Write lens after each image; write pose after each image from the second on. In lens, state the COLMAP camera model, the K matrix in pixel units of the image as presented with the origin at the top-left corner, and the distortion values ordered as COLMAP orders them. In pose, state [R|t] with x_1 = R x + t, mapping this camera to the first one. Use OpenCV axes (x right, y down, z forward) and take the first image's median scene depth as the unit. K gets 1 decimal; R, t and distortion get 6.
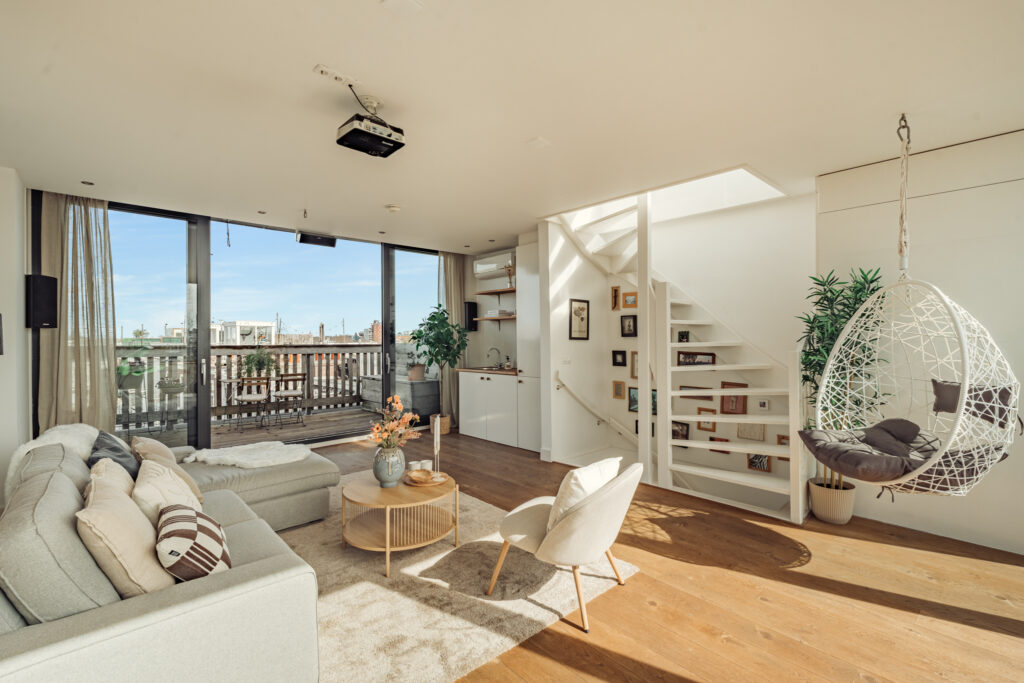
lens RADIAL K [[460.7, 0, 509.5], [0, 460.7, 336.6], [0, 0, 1]] dist [-0.002374, -0.000302]
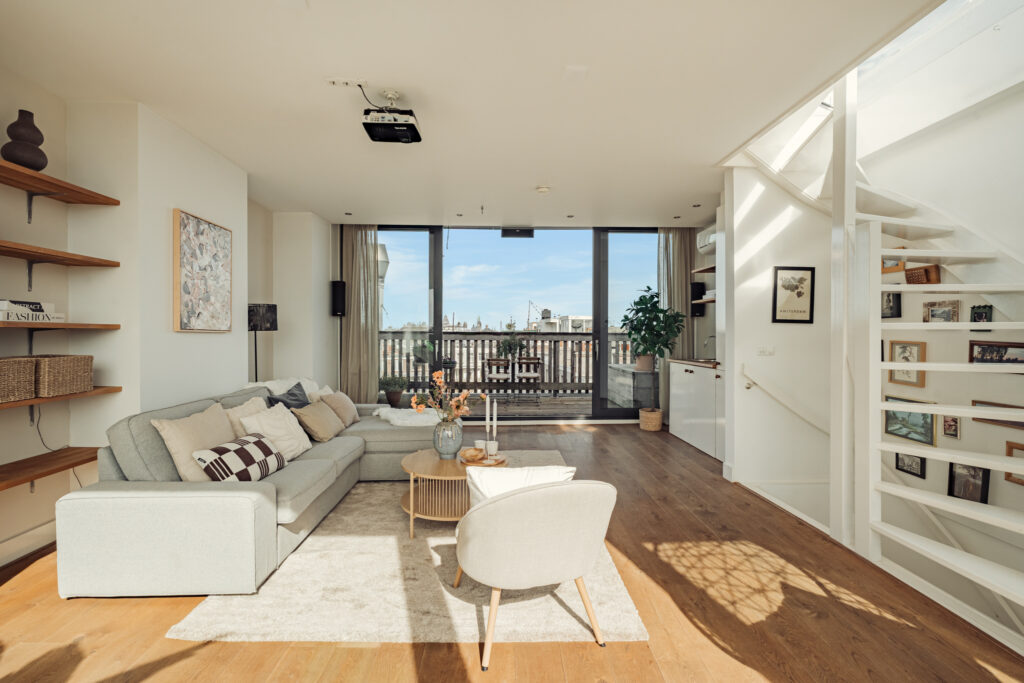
lens RADIAL K [[460.7, 0, 509.5], [0, 460.7, 336.6], [0, 0, 1]] dist [-0.002374, -0.000302]
pose [[0.755019, 0.011508, -0.655602, 0.278654], [-0.003041, 0.999897, 0.014049, 0.018675], [0.655696, -0.008613, 0.754976, 0.164277]]
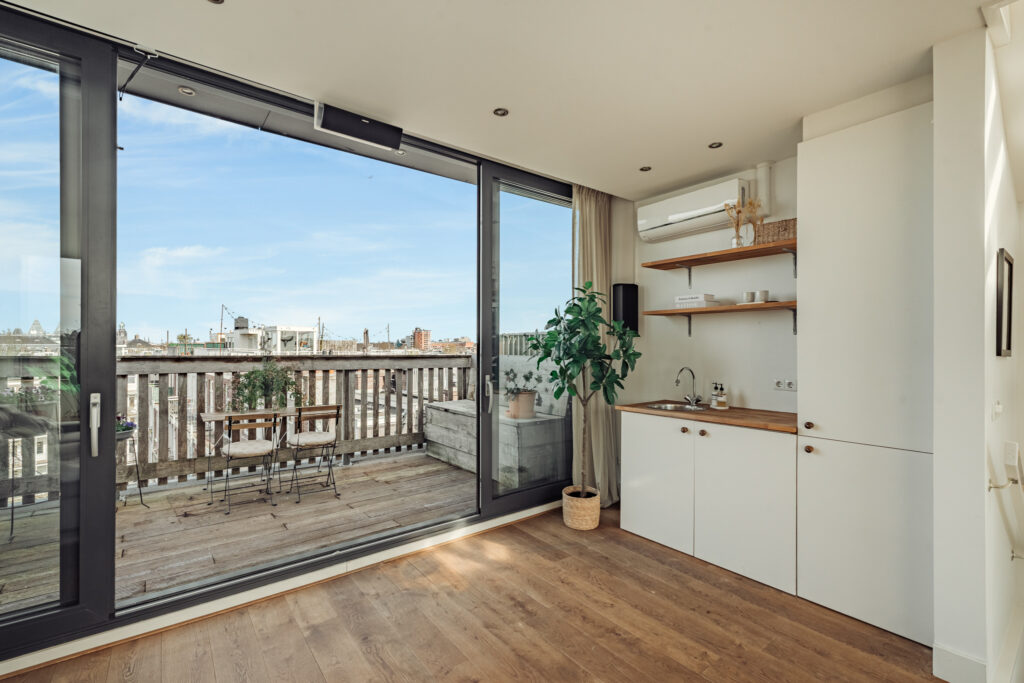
lens RADIAL K [[461.0, 0, 512.0], [0, 461.0, 348.7], [0, 0, 1]] dist [0.001937, 0.000322]
pose [[0.996768, 0.009809, -0.079728, -0.228577], [-0.009125, 0.999918, 0.008946, 0.000856], [0.079810, -0.008190, 0.996776, 0.552139]]
